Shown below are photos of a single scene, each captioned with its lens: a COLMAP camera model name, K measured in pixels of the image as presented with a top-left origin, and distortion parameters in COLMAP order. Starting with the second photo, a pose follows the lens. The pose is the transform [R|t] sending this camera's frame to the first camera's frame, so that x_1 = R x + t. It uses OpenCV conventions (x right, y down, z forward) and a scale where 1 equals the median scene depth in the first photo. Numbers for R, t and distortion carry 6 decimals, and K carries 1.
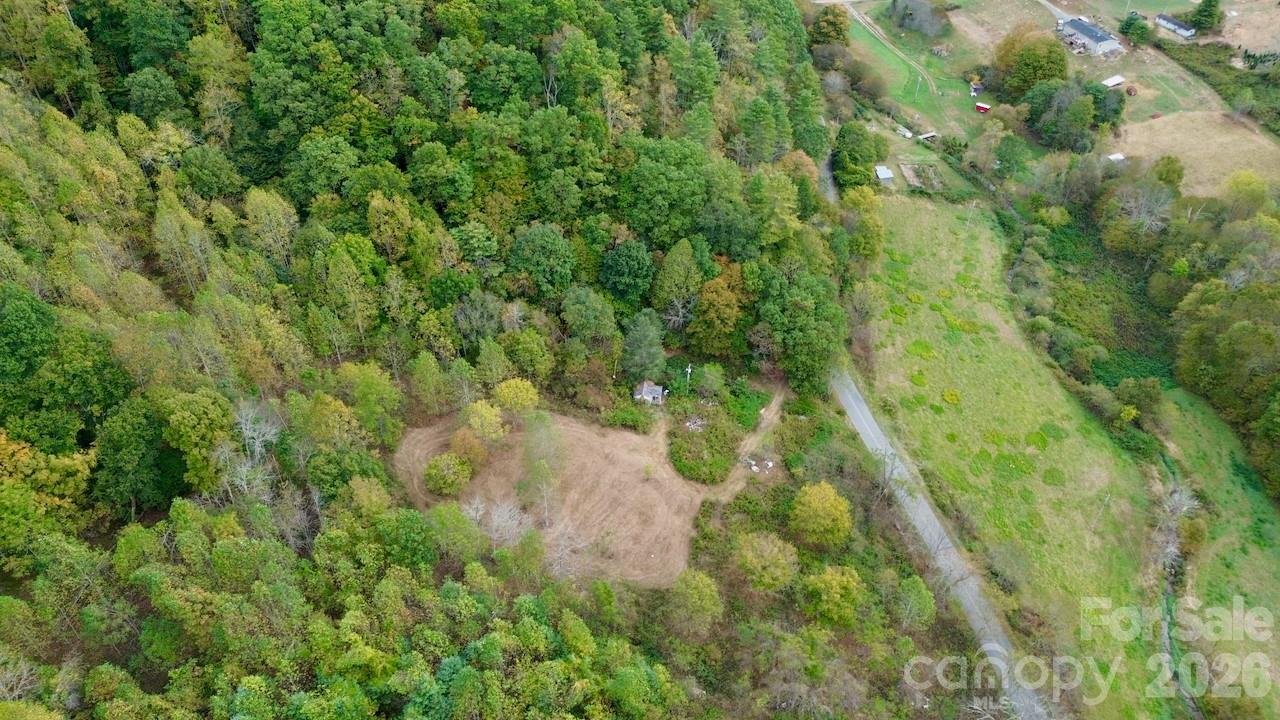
lens RADIAL K [[911.2, 0, 643.6], [0, 911.2, 346.5], [0, 0, 1]] dist [0.081467, -0.083111]
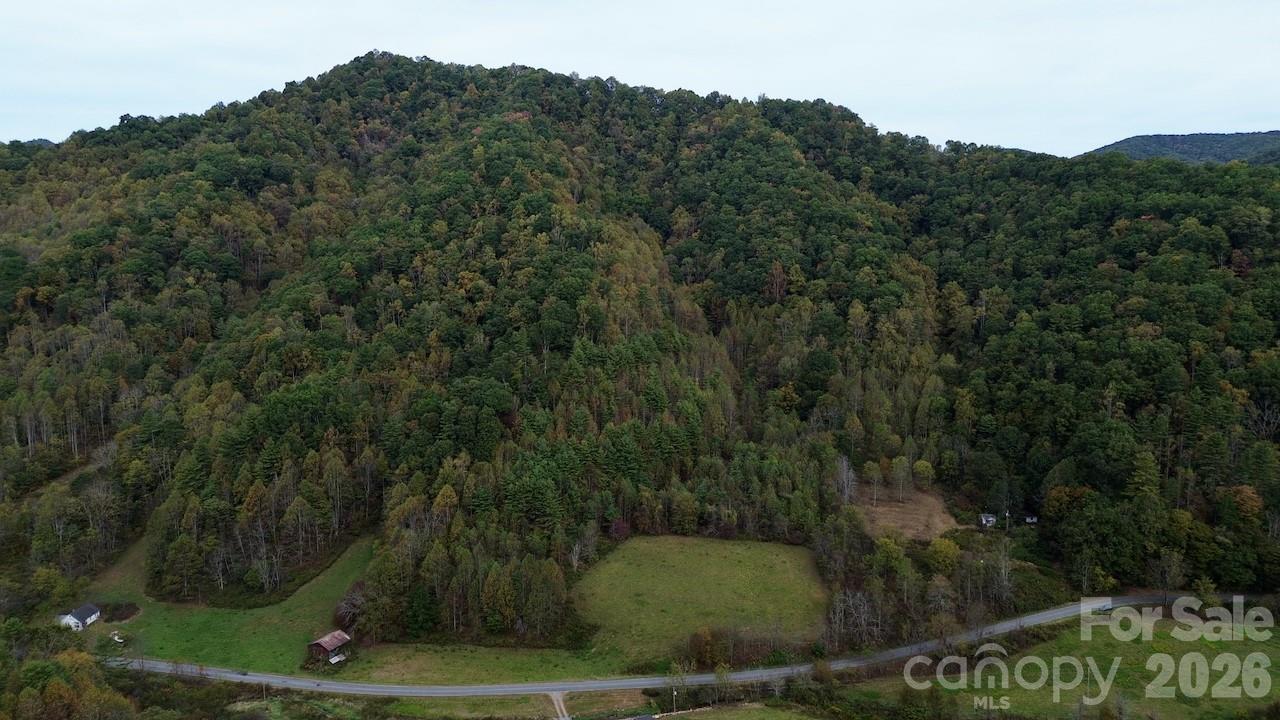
lens RADIAL K [[903.1, 0, 640.0], [0, 903.1, 360.0], [0, 0, 1]] dist [0.076755, -0.073910]
pose [[0.088164, 0.119025, -0.988969, 1.663712], [-0.637227, 0.769842, 0.035846, 0.182447], [0.765617, 0.627037, 0.143718, 0.063293]]
